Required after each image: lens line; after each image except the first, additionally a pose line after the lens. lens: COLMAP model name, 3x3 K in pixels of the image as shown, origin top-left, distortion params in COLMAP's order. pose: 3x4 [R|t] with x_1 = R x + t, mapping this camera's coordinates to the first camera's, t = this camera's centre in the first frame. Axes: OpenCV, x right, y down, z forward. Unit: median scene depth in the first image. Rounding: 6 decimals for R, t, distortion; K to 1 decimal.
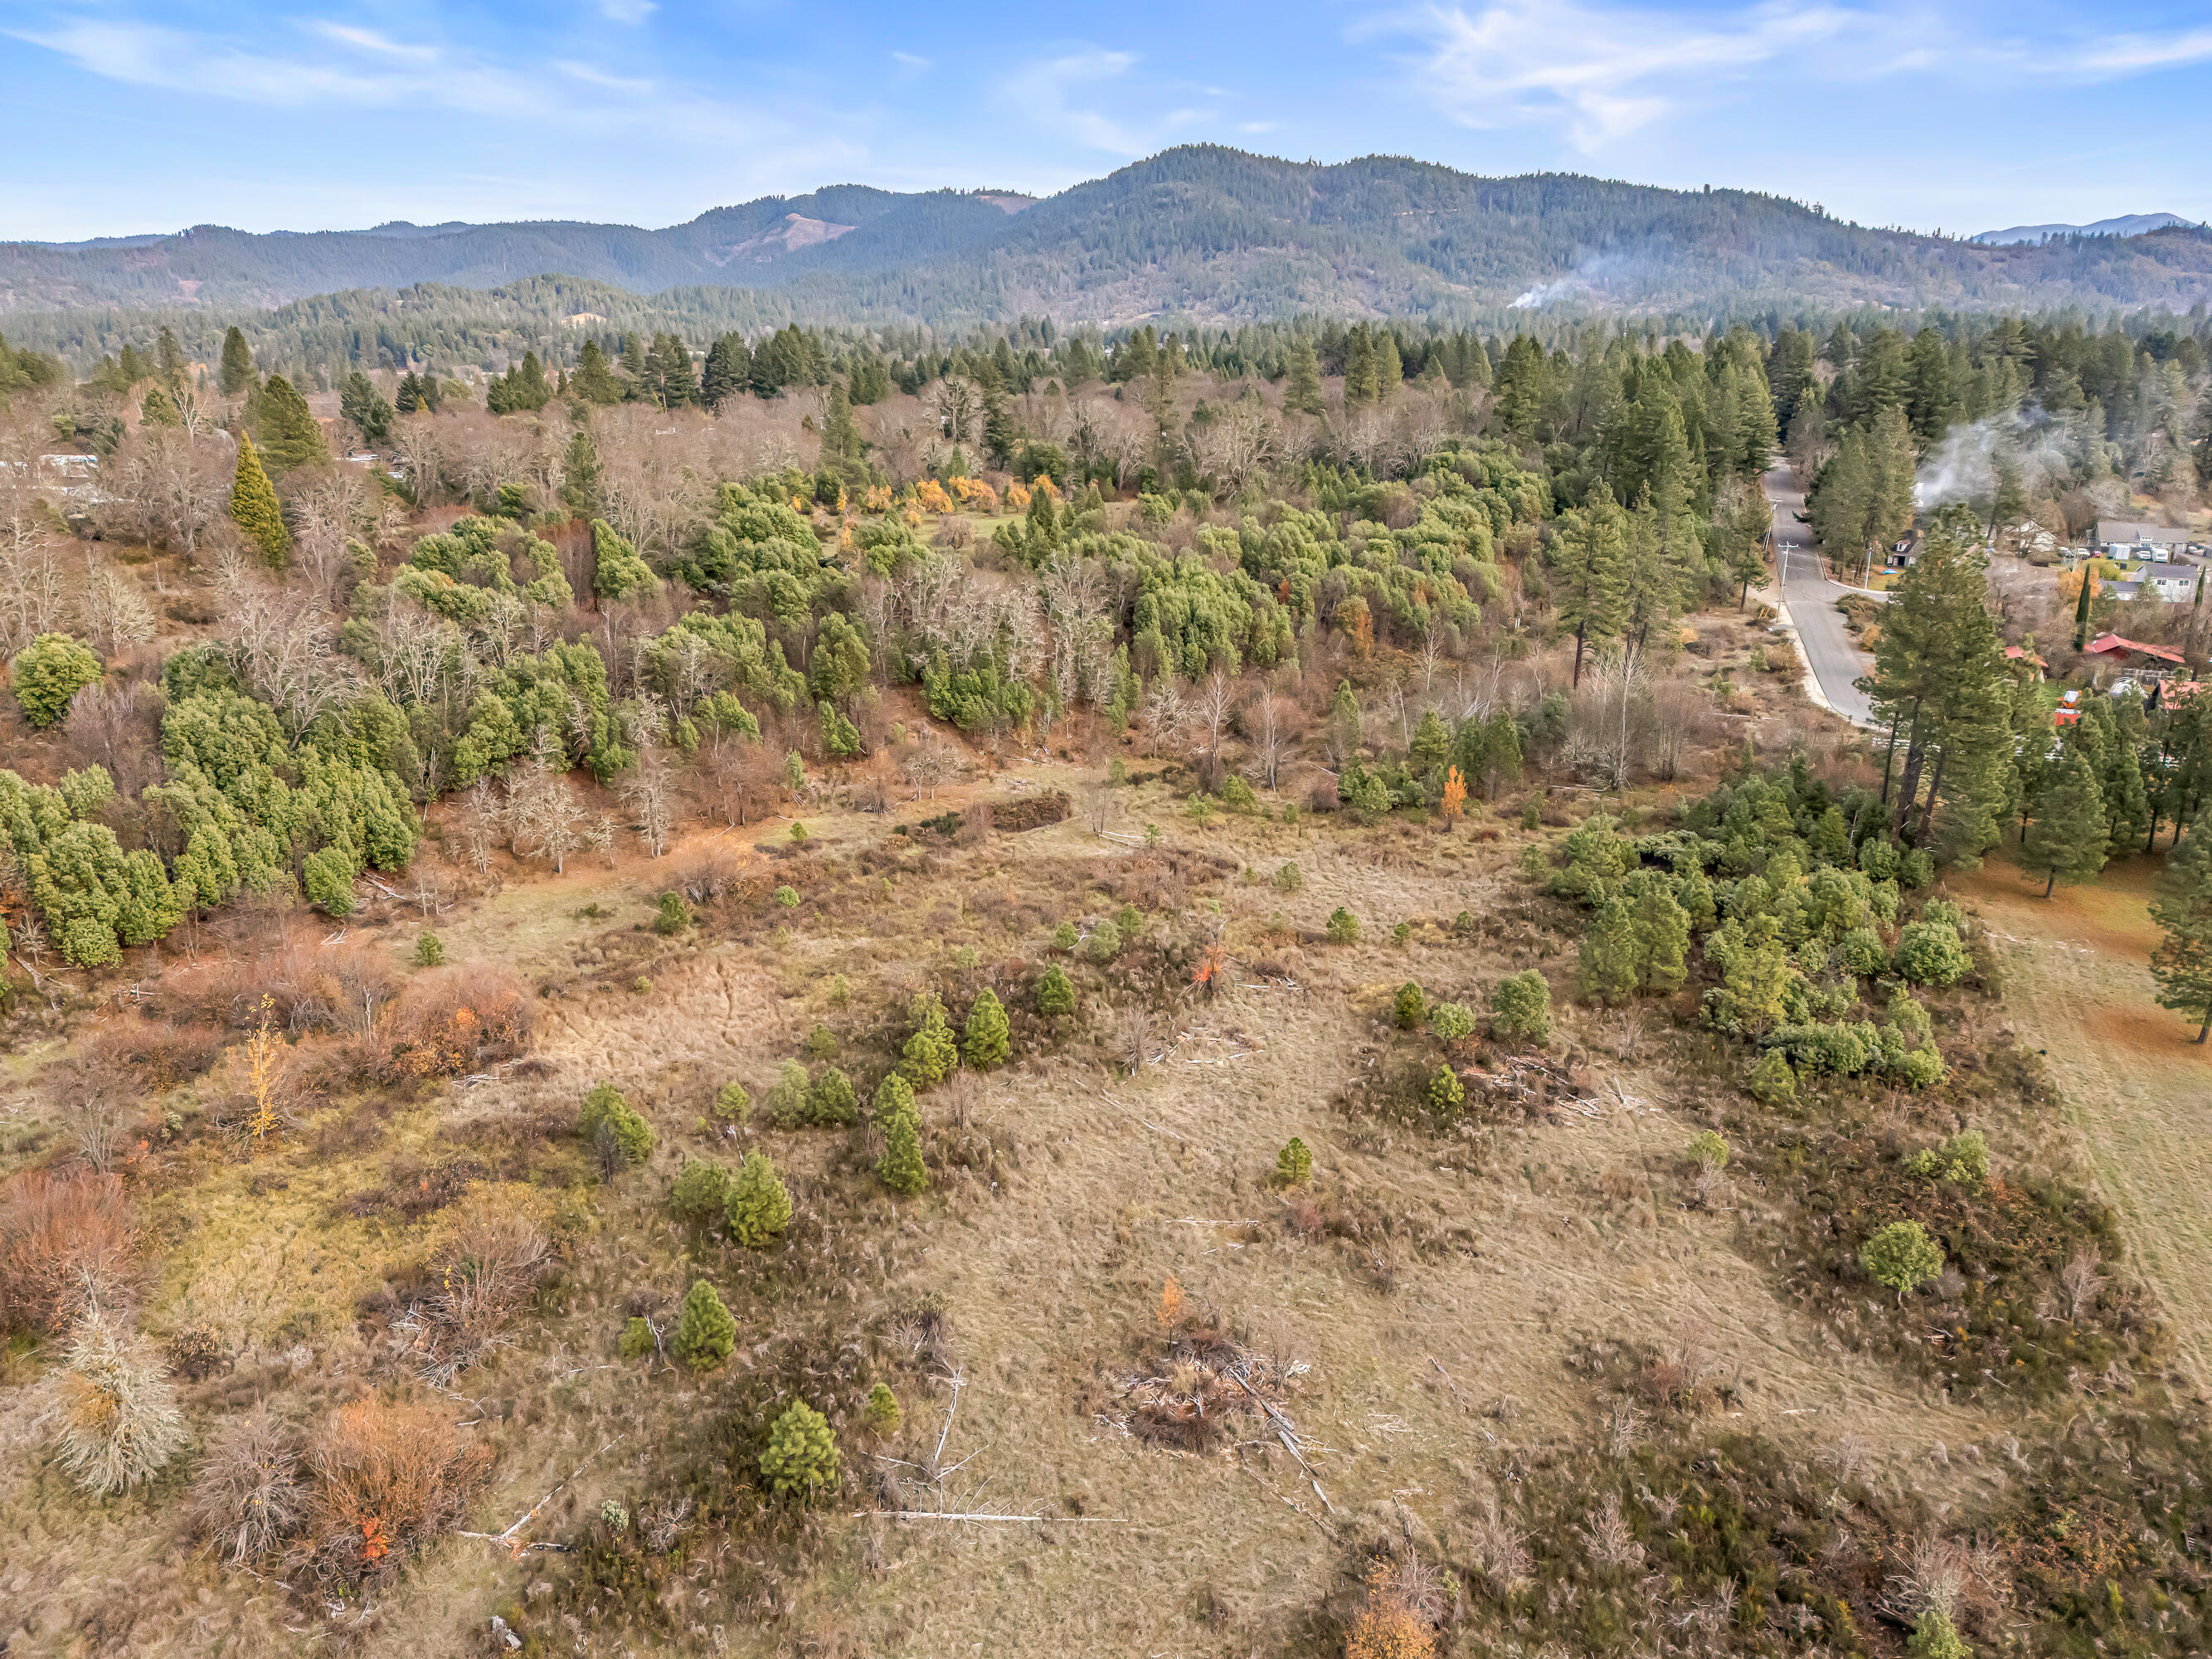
lens RADIAL K [[1627.0, 0, 1104.3], [0, 1627.0, 824.0], [0, 0, 1]] dist [0.072922, -0.067384]
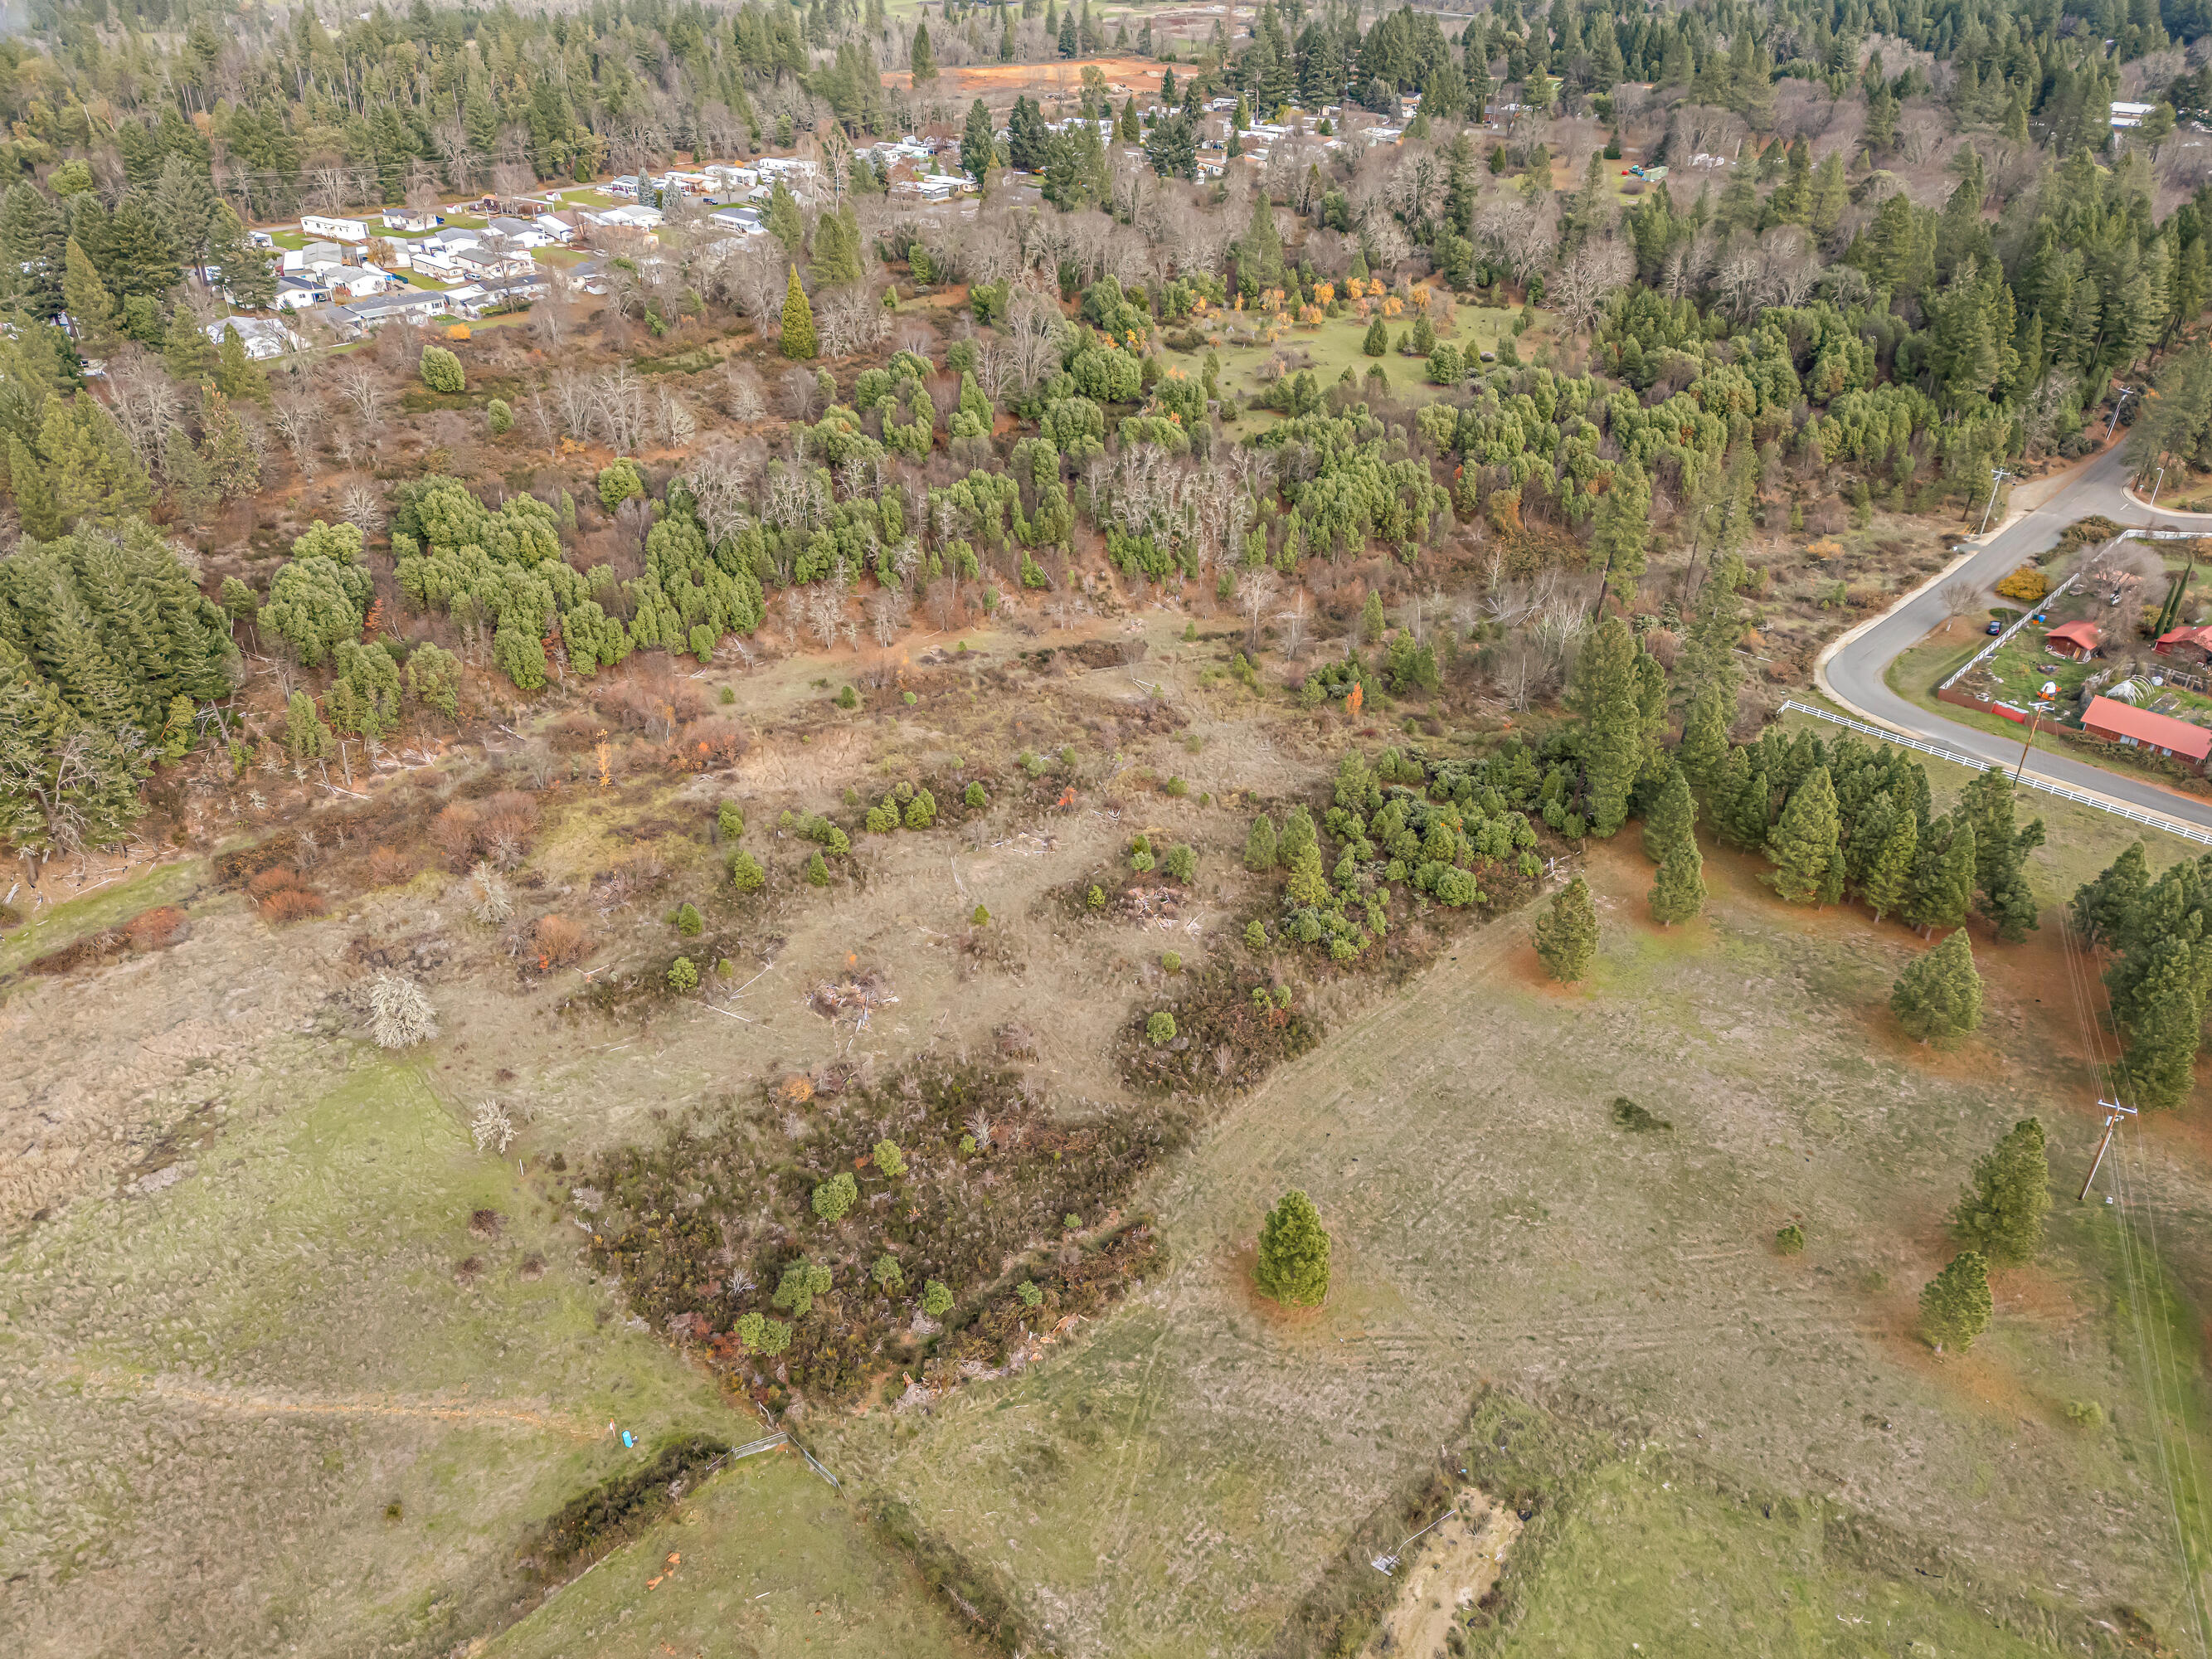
lens RADIAL K [[1627.0, 0, 1105.9], [0, 1627.0, 828.9], [0, 0, 1]] dist [0.072922, -0.067384]
pose [[0.899010, 0.233226, -0.370656, 0.663851], [-0.132178, 0.951424, 0.278067, -0.328403], [0.417504, -0.200992, 0.886168, -0.497649]]
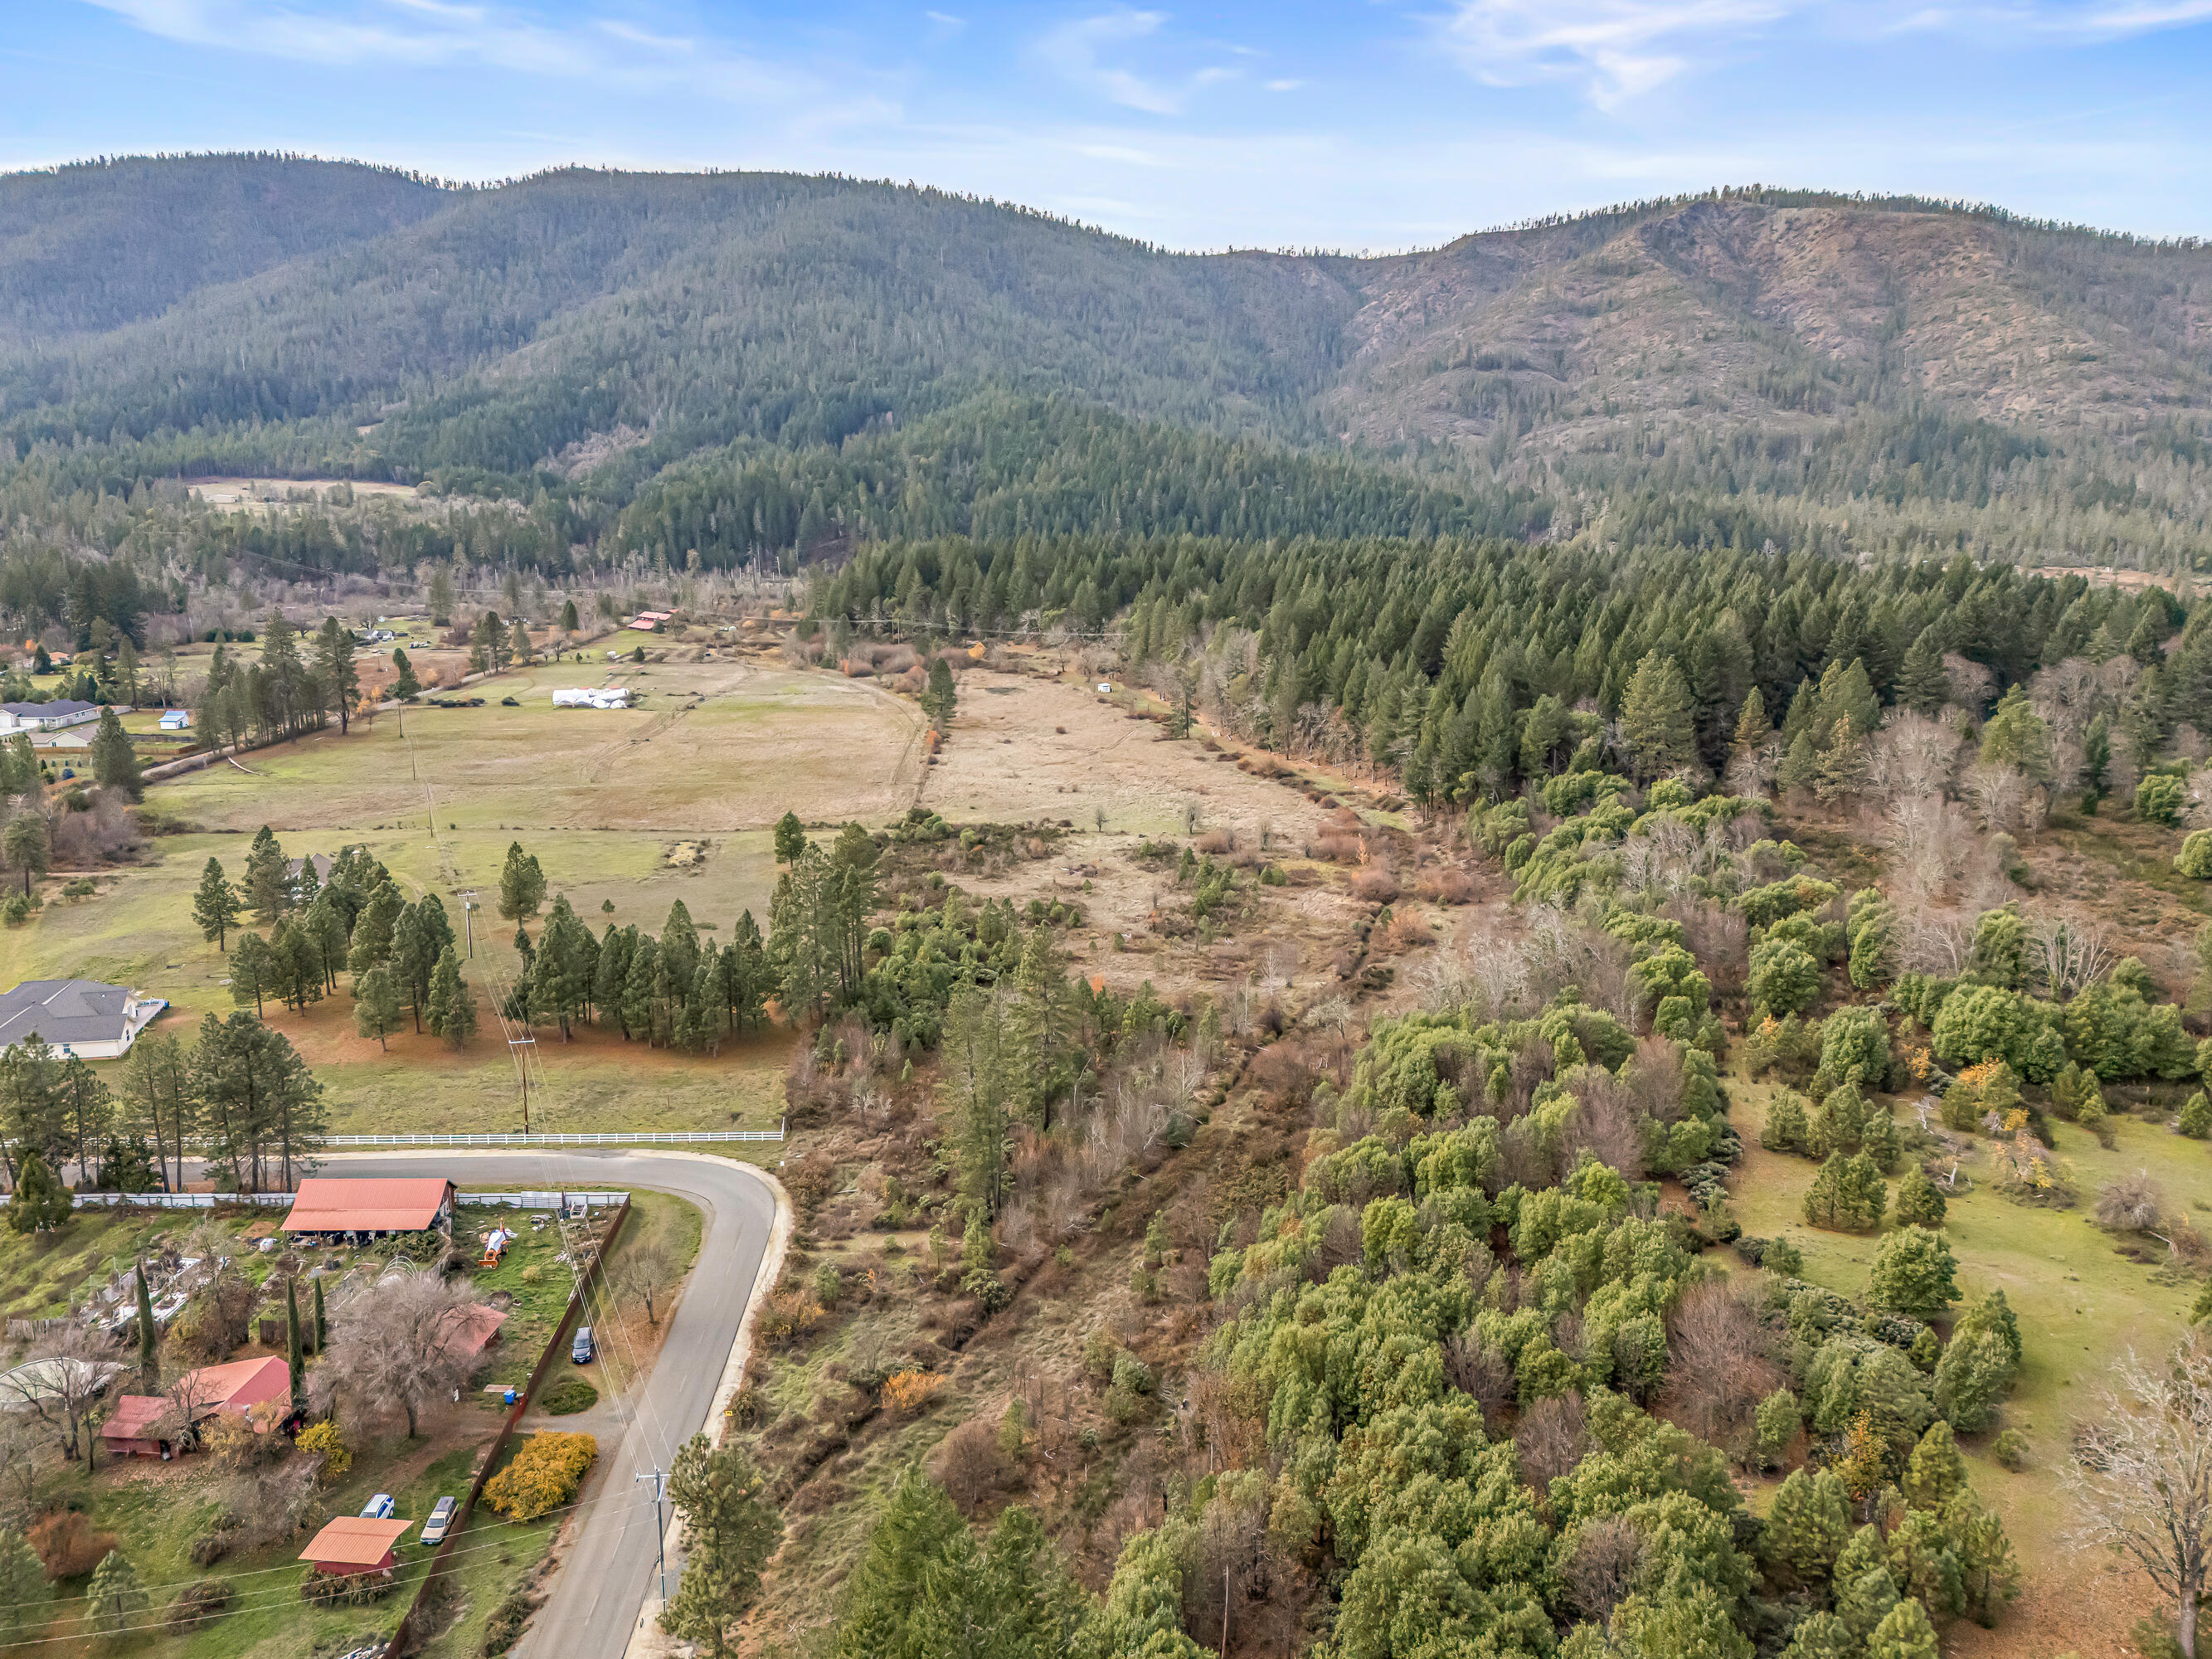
lens RADIAL K [[1627.0, 0, 1104.3], [0, 1627.0, 835.1], [0, 0, 1]] dist [0.072922, -0.067384]
pose [[-0.936484, 0.063997, -0.344821, 0.855561], [-0.113848, 0.874489, 0.471495, -1.032133], [0.331716, 0.480805, -0.811660, 2.529385]]
